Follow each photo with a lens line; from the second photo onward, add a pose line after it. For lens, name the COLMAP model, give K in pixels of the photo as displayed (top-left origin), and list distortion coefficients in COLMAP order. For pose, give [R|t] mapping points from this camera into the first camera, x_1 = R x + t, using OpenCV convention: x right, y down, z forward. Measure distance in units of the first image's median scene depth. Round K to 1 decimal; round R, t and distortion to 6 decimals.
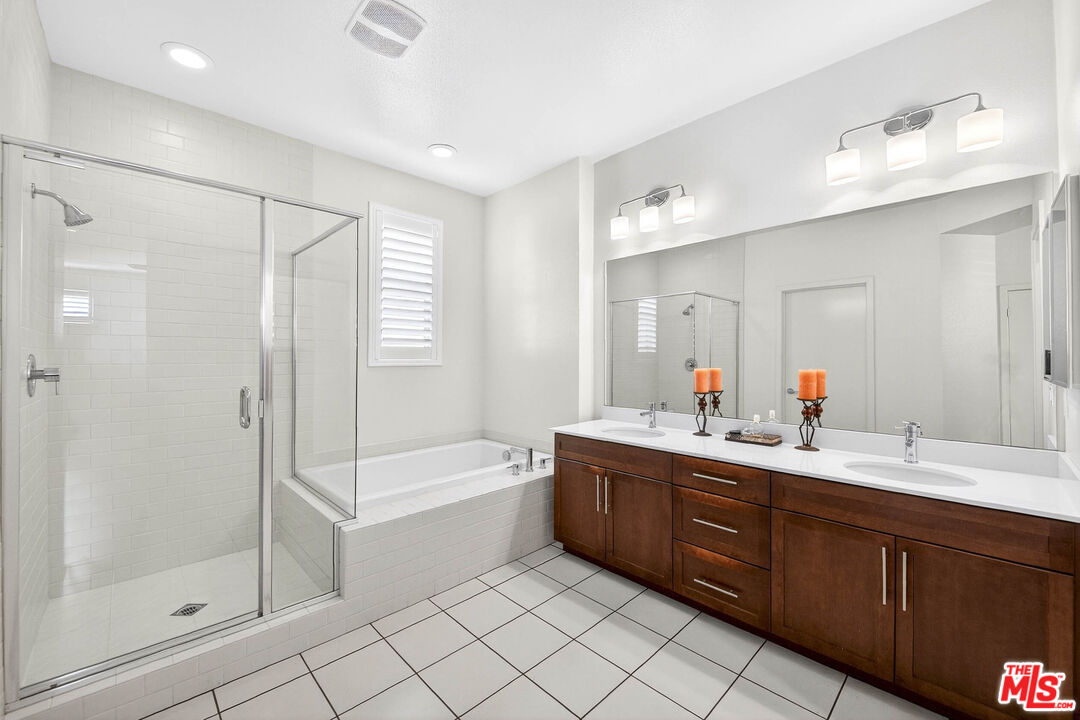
lens RADIAL K [[431.5, 0, 540.0], [0, 431.5, 360.0], [0, 0, 1]] dist [-0.000116, -0.015316]
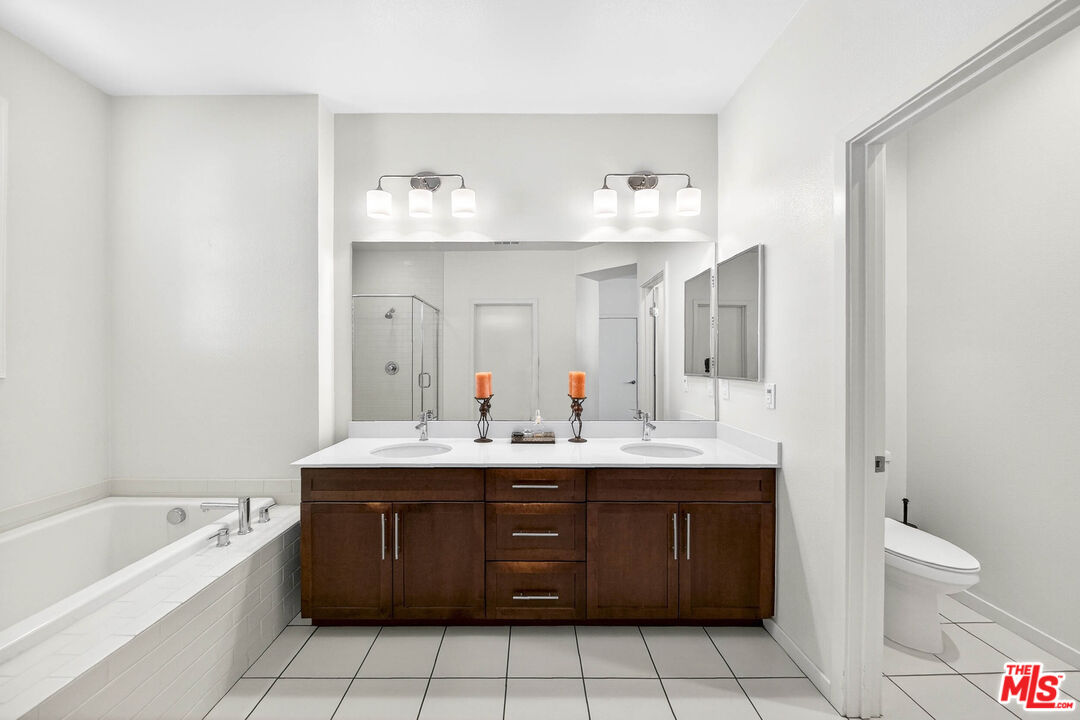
lens RADIAL K [[391.1, 0, 538.8], [0, 391.1, 366.1], [0, 0, 1]] dist [-0.010390, -0.000136]
pose [[0.682466, -0.009190, 0.730860, -0.180707], [0.003439, 0.999950, 0.009362, -0.002979], [-0.730909, -0.003876, 0.682464, 0.311416]]
